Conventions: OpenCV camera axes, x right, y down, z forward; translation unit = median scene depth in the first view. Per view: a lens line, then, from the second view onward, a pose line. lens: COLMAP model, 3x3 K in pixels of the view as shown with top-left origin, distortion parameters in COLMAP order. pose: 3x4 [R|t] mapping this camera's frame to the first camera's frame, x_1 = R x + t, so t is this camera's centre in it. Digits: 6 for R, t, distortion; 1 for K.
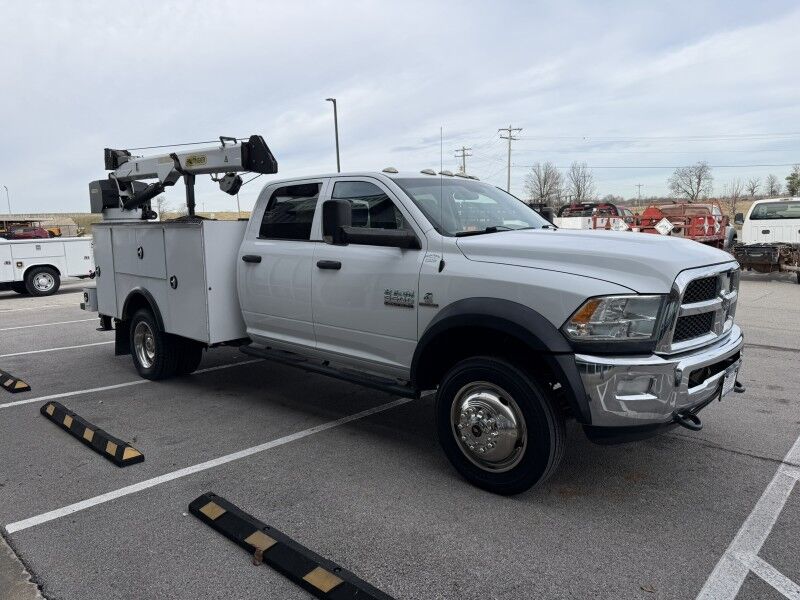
lens RADIAL K [[585.6, 0, 398.5], [0, 585.6, 299.6], [0, 0, 1]] dist [-0.002713, -0.005729]
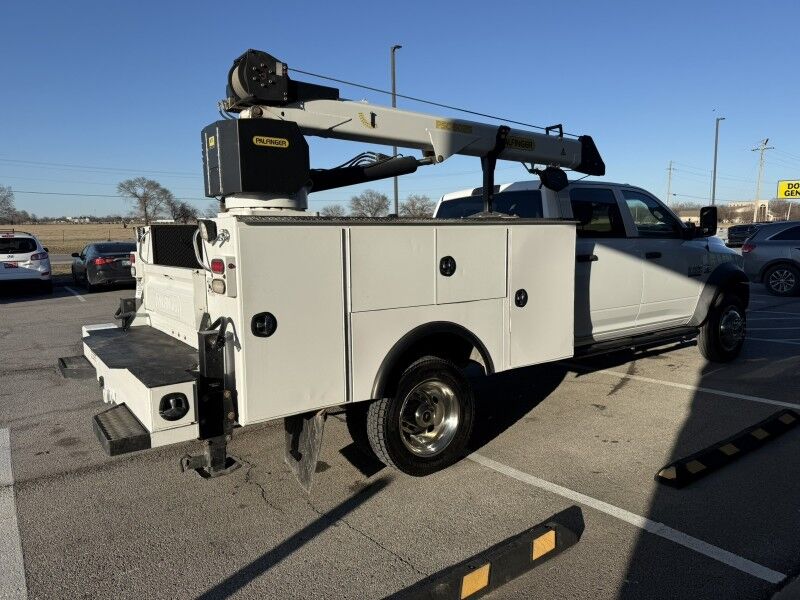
lens RADIAL K [[553.6, 0, 404.6], [0, 553.6, 298.1], [0, 0, 1]] dist [0.032994, -0.059280]
pose [[0.207498, -0.103465, 0.972748, -1.330349], [0.143002, 0.986917, 0.074469, -0.125716], [-0.967727, 0.123653, 0.219579, 1.182163]]
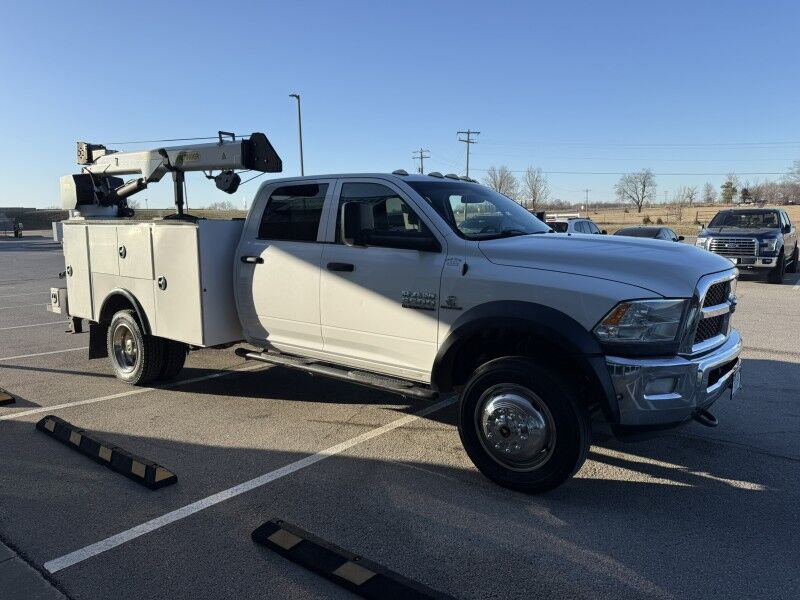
lens RADIAL K [[553.6, 0, 404.6], [0, 553.6, 298.1], [0, 0, 1]] dist [0.032994, -0.059280]
pose [[0.992193, -0.004035, 0.124644, -0.125803], [0.003147, 0.999968, 0.007321, -0.013018], [-0.124670, -0.006871, 0.992175, 0.057577]]
